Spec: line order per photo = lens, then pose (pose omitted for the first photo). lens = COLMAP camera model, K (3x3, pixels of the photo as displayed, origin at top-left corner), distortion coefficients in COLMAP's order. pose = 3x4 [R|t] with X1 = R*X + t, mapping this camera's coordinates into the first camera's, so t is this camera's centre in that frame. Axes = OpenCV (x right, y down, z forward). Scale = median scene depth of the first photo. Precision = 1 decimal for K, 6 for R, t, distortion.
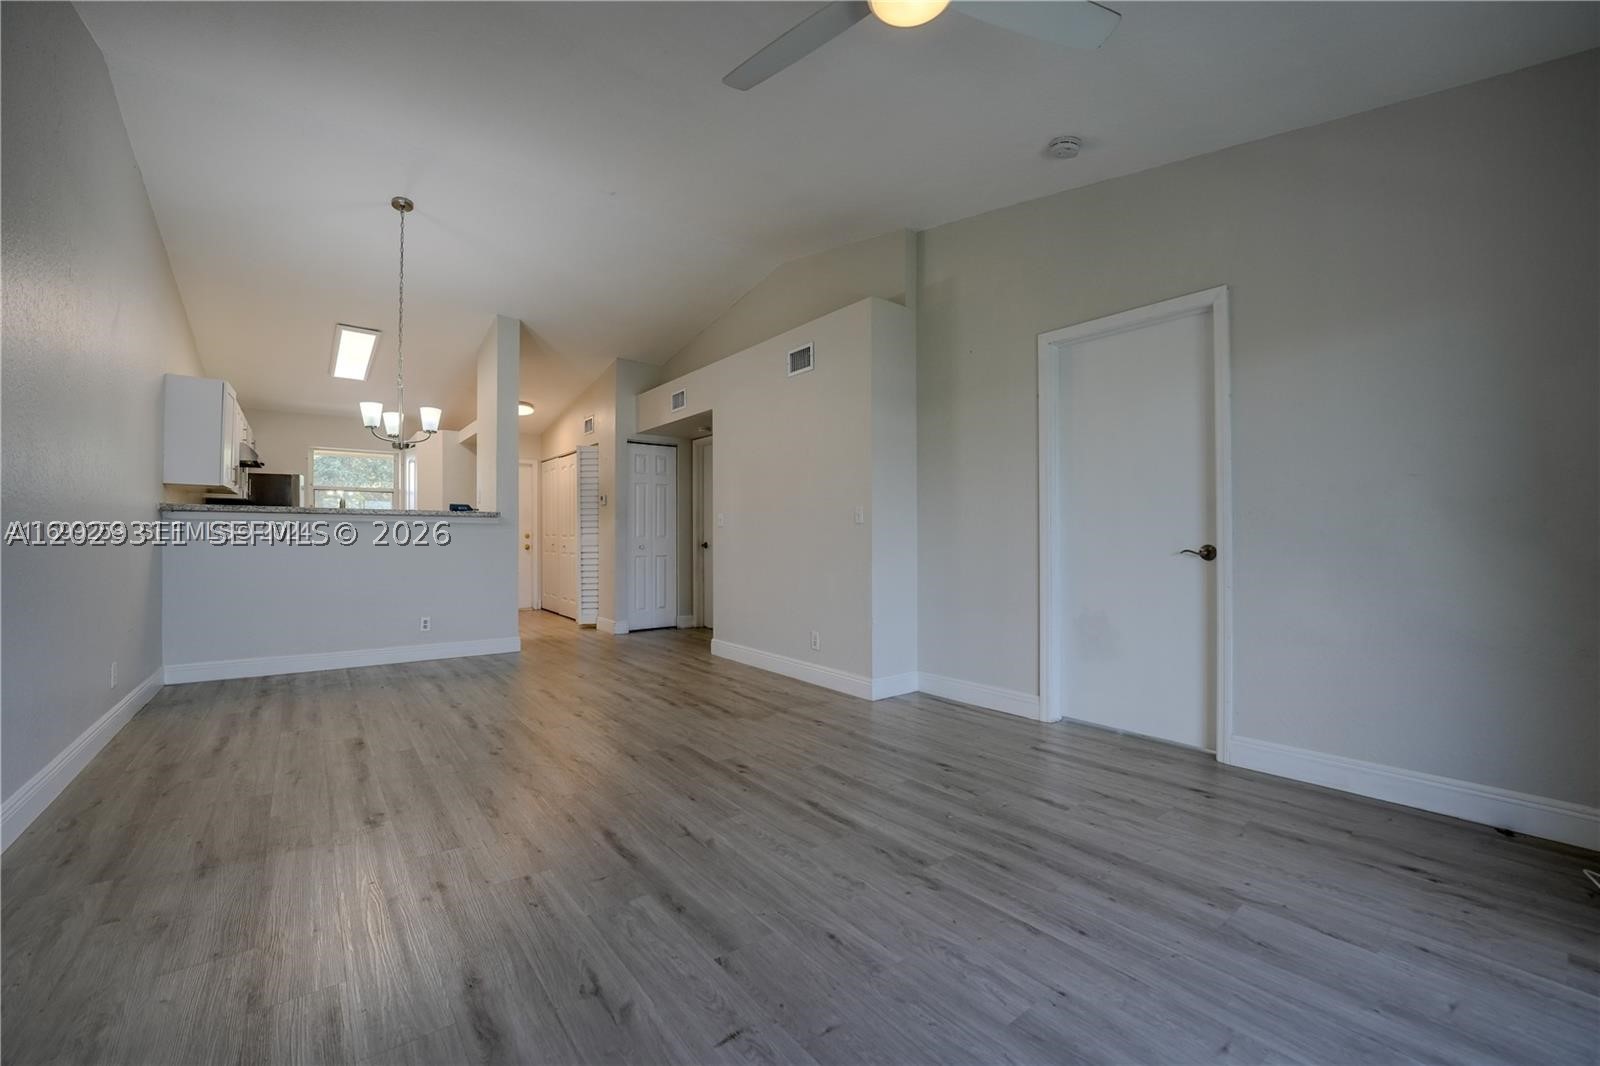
lens RADIAL K [[642.6, 0, 802.1], [0, 642.6, 535.3], [0, 0, 1]] dist [-0.024585, 0.002710]
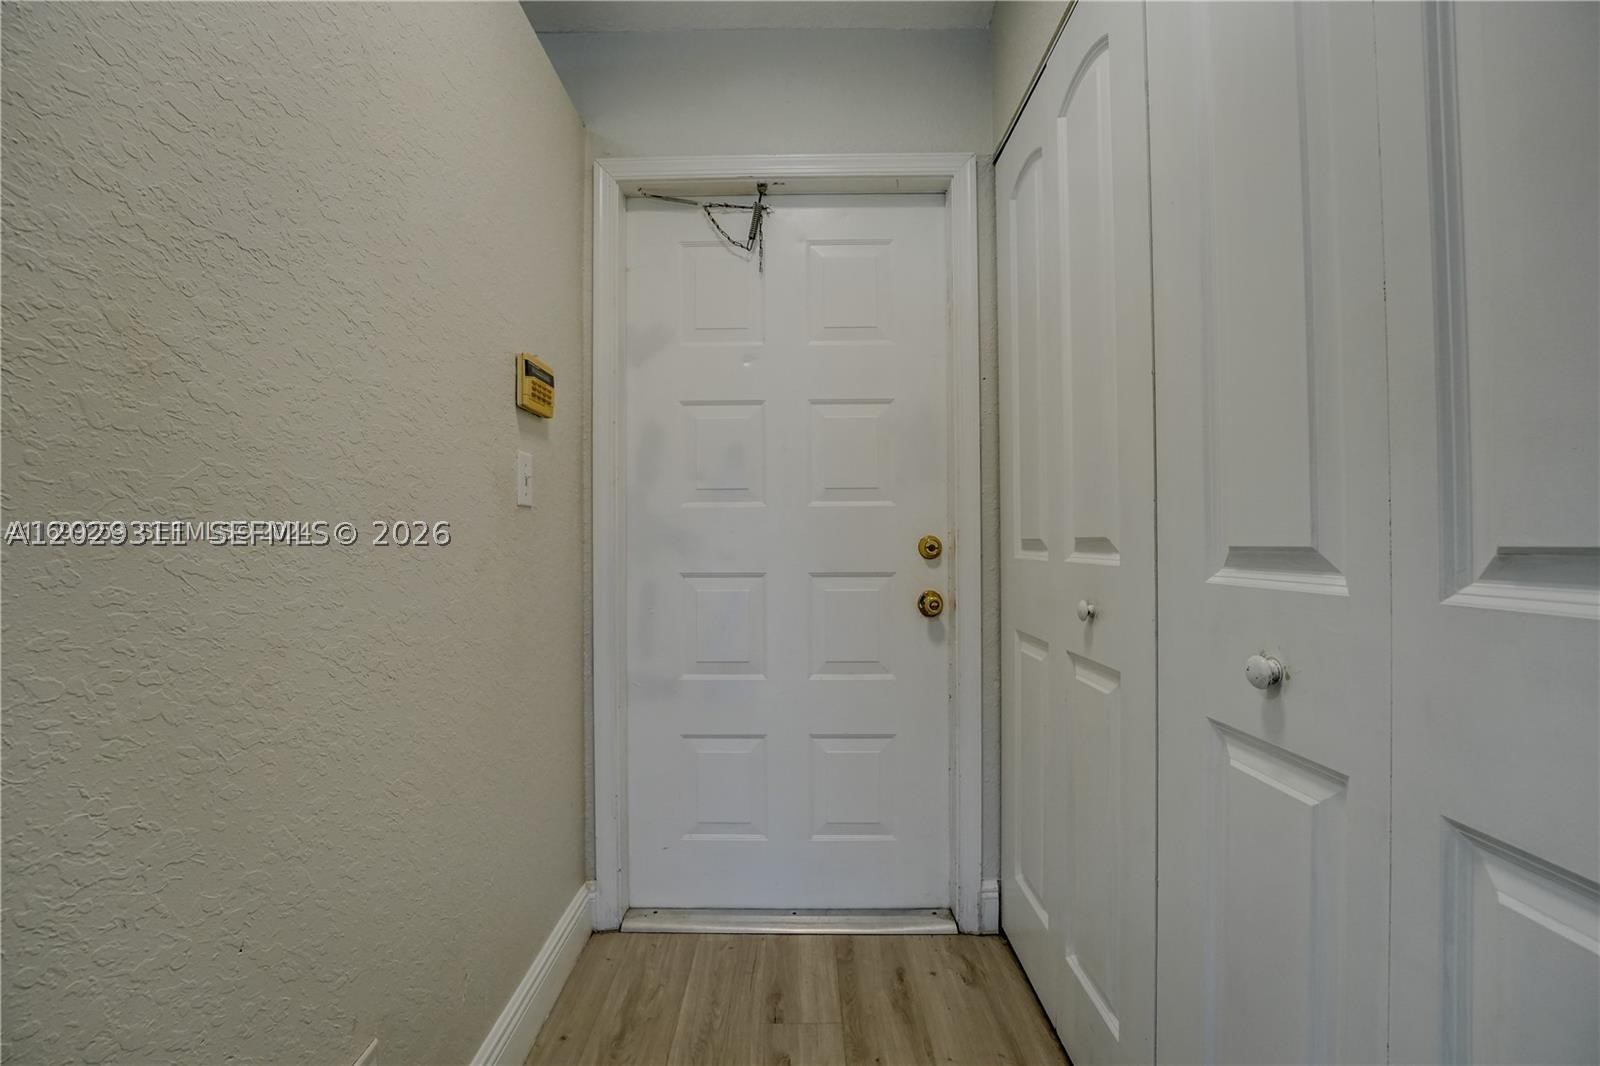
lens RADIAL K [[642.6, 0, 798.1], [0, 642.6, 535.2], [0, 0, 1]] dist [-0.024585, 0.002710]
pose [[0.782123, -0.006486, -0.623091, -0.335873], [0.004190, 0.999978, -0.005149, -0.002676], [0.623110, 0.001416, 0.782133, 0.816195]]
